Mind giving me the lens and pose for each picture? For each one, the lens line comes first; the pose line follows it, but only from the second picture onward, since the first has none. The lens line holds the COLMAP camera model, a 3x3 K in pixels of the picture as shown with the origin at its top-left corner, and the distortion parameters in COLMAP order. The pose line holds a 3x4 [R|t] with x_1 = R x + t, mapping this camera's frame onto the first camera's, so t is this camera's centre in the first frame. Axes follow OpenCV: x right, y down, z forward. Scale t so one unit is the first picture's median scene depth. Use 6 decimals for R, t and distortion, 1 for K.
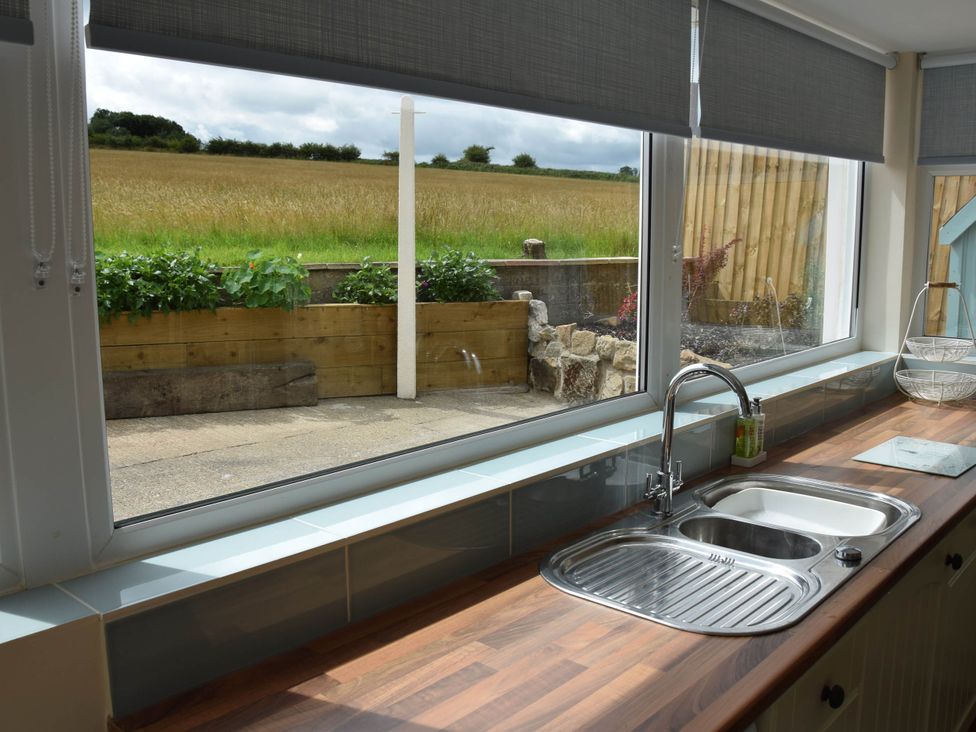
lens RADIAL K [[877.4, 0, 481.1], [0, 877.4, 370.7], [0, 0, 1]] dist [-0.154299, 0.121315]
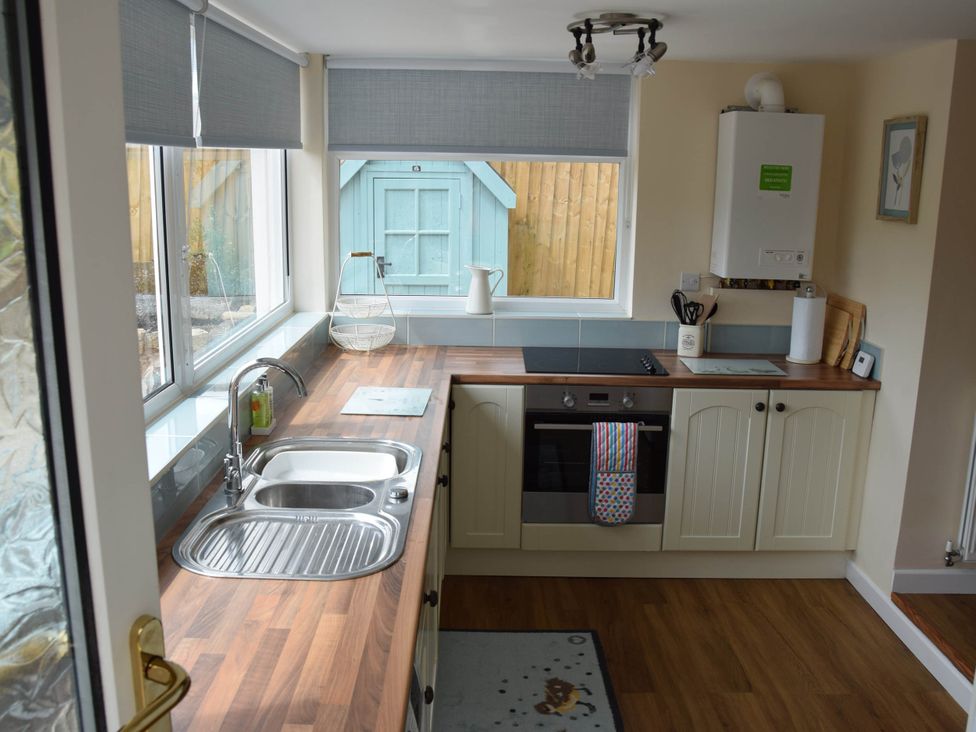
lens RADIAL K [[877.4, 0, 481.1], [0, 877.4, 370.7], [0, 0, 1]] dist [-0.154299, 0.121315]
pose [[0.734374, -0.131946, 0.665797, -0.260997], [0.084274, 0.991058, 0.103452, -0.074762], [-0.673493, -0.019863, 0.738926, -0.054452]]
